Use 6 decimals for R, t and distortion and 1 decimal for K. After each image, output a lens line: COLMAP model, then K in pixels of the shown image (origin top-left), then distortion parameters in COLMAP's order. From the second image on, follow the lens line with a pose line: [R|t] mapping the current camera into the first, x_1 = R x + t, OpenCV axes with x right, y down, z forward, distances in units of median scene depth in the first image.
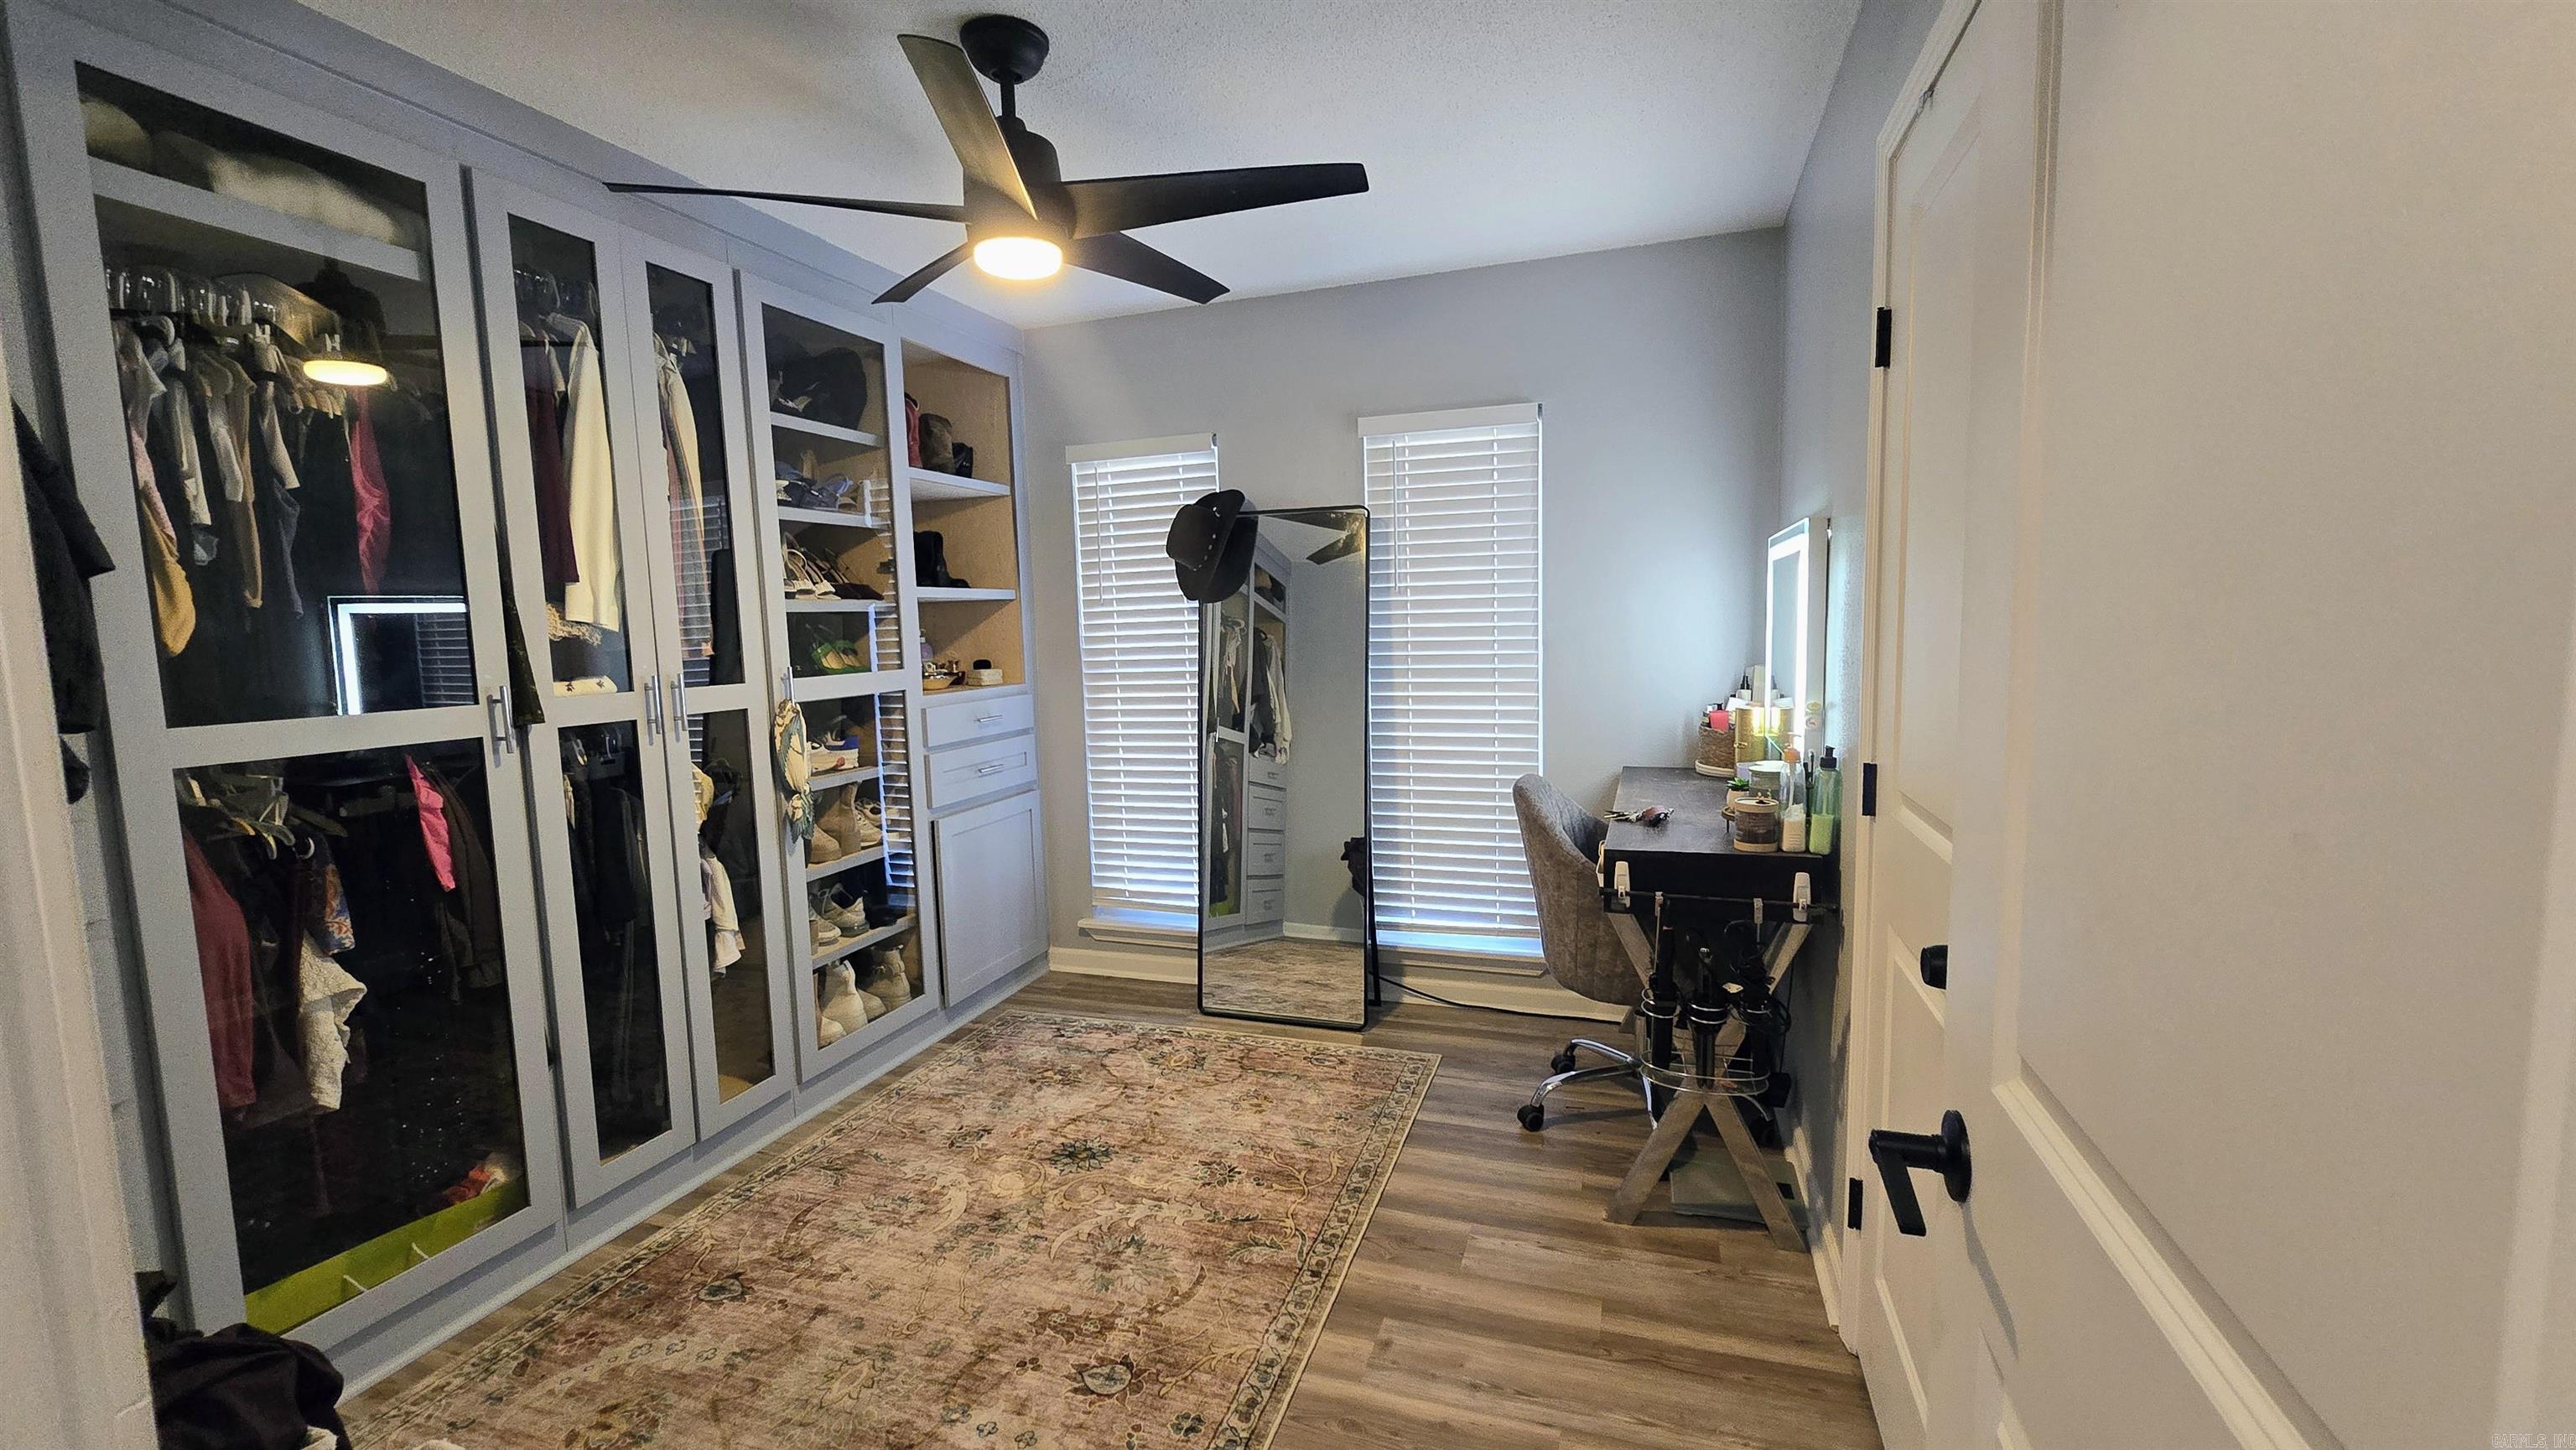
lens RADIAL K [[1060.2, 0, 1272.1], [0, 1060.2, 723.9], [0, 0, 1]] dist [-0.005032, 0.001279]
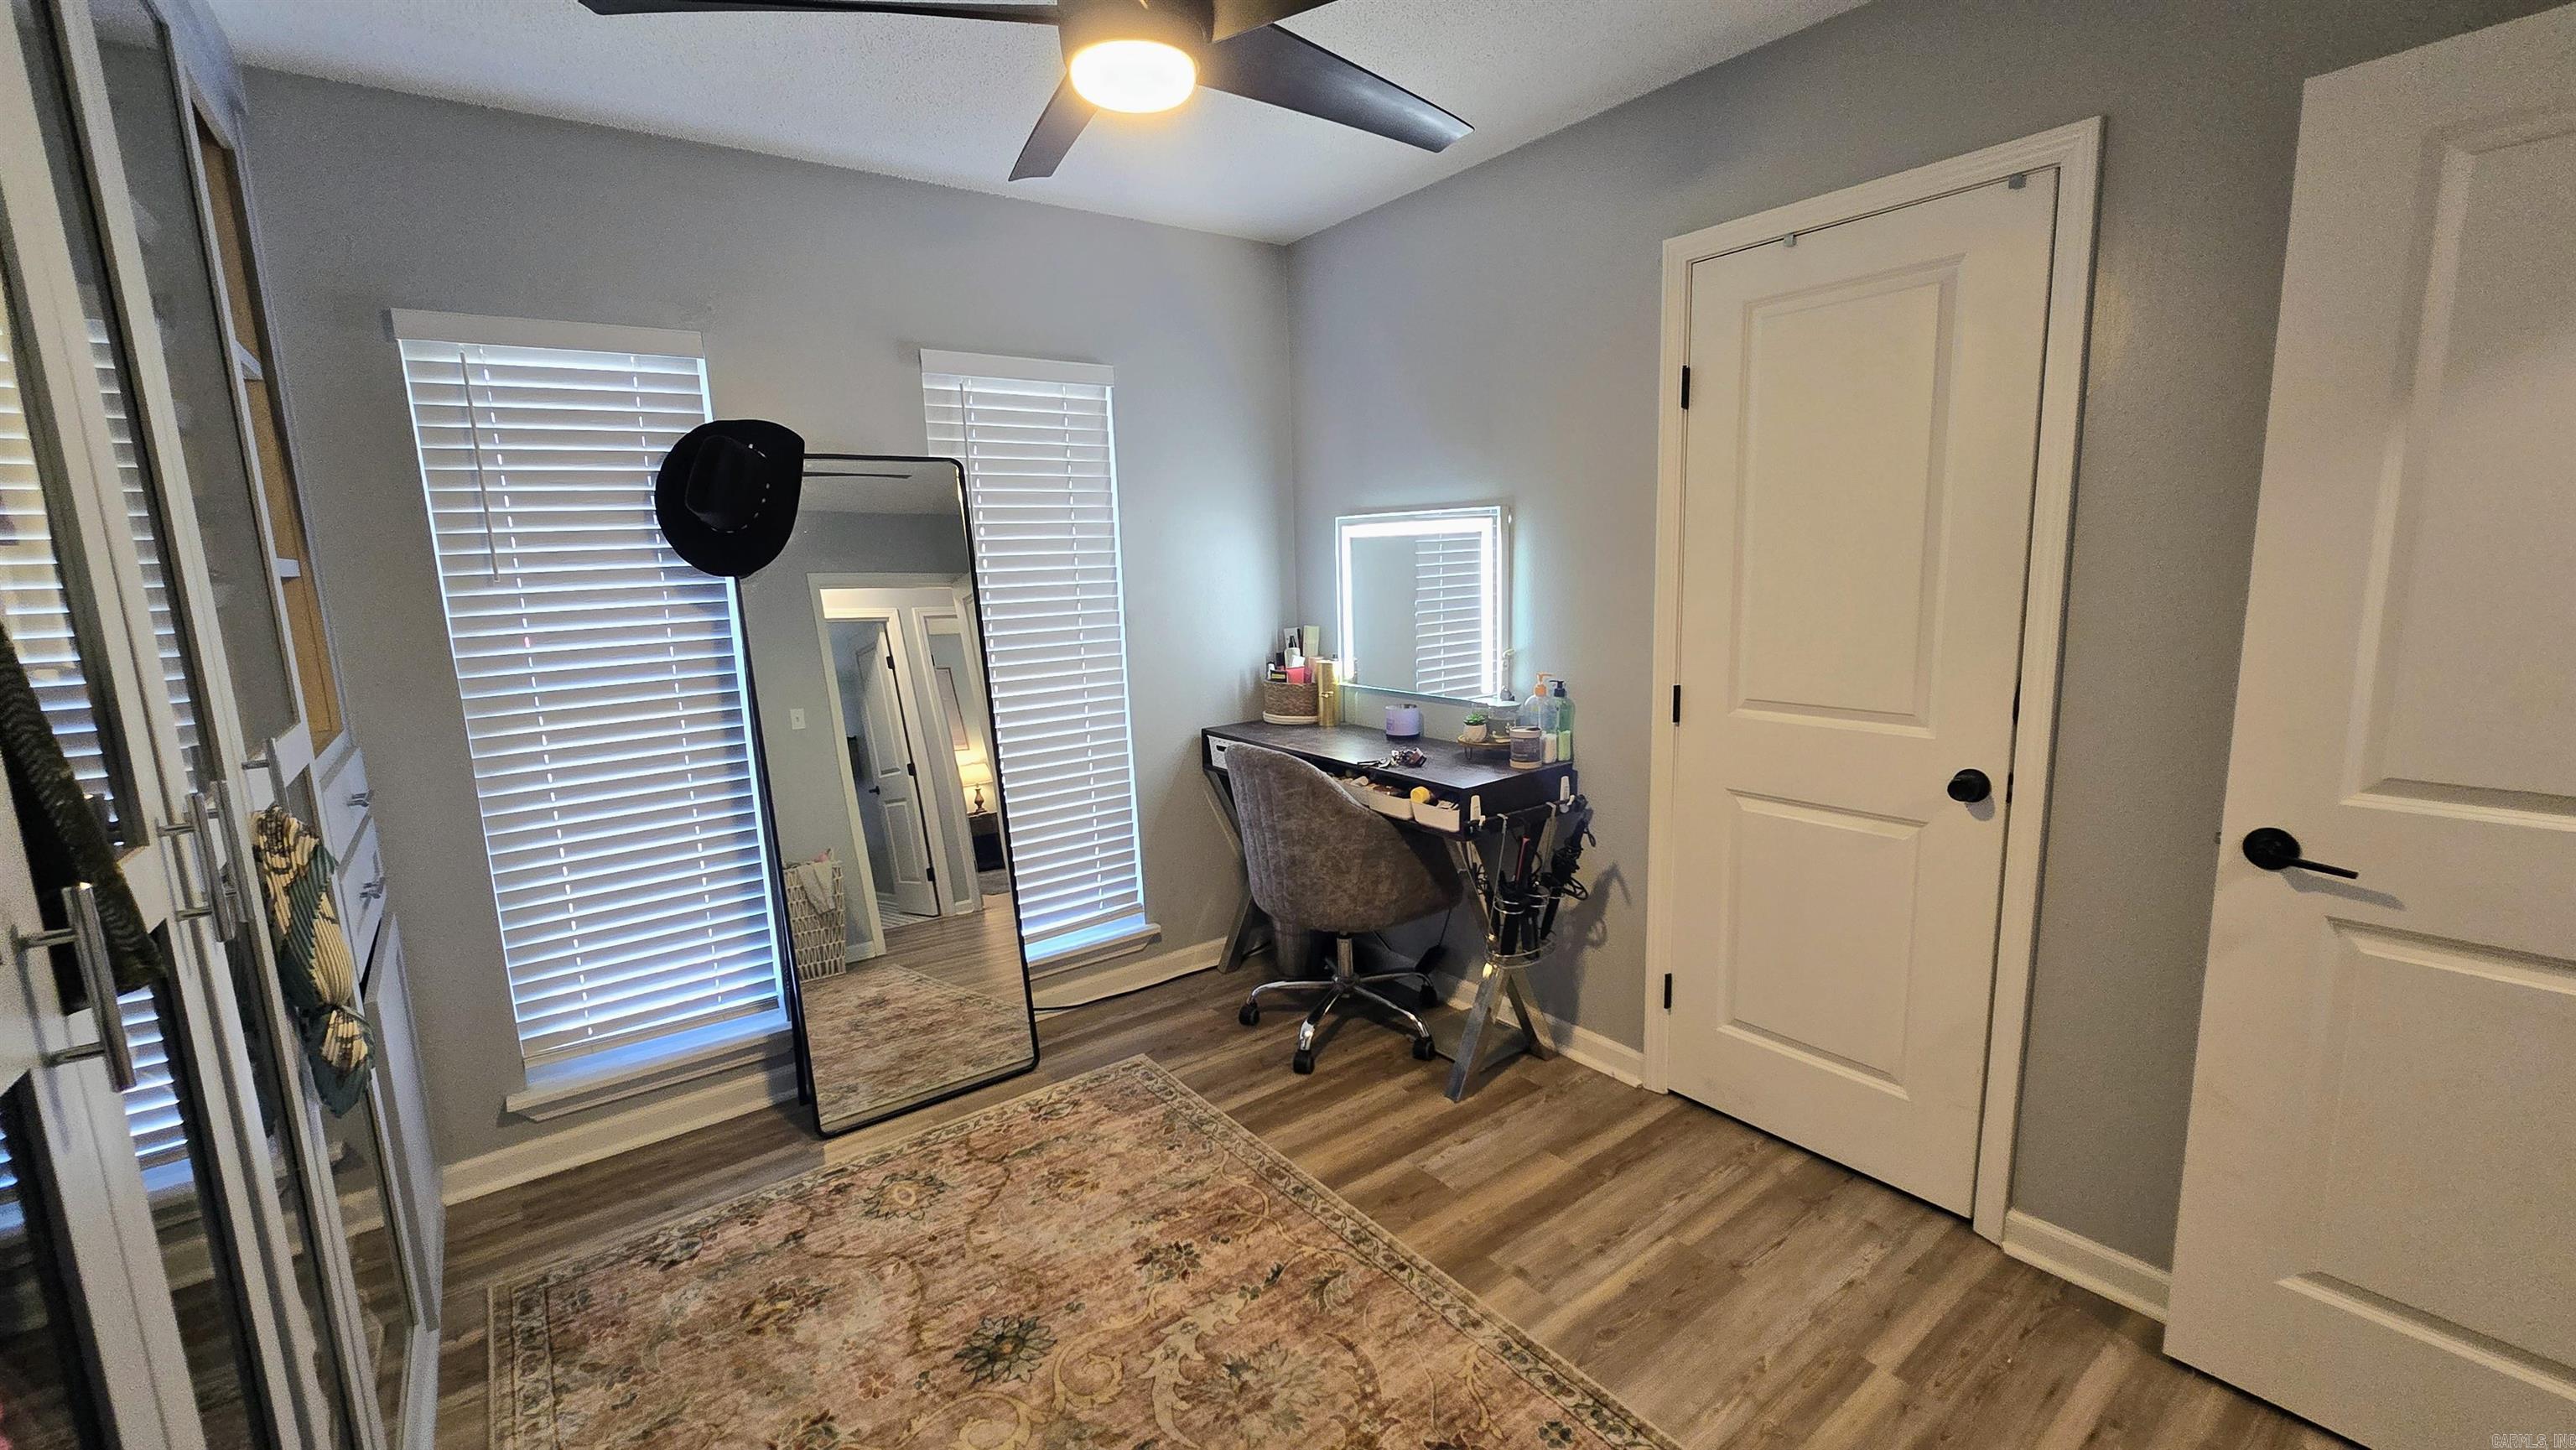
lens RADIAL K [[1060.2, 0, 1271.2], [0, 1060.2, 728.2], [0, 0, 1]] dist [-0.005032, 0.001279]
pose [[0.556609, -0.129033, 0.820693, -0.610526], [0.099443, 0.991110, 0.088383, -0.058010], [-0.824801, 0.032417, 0.564492, 0.423336]]
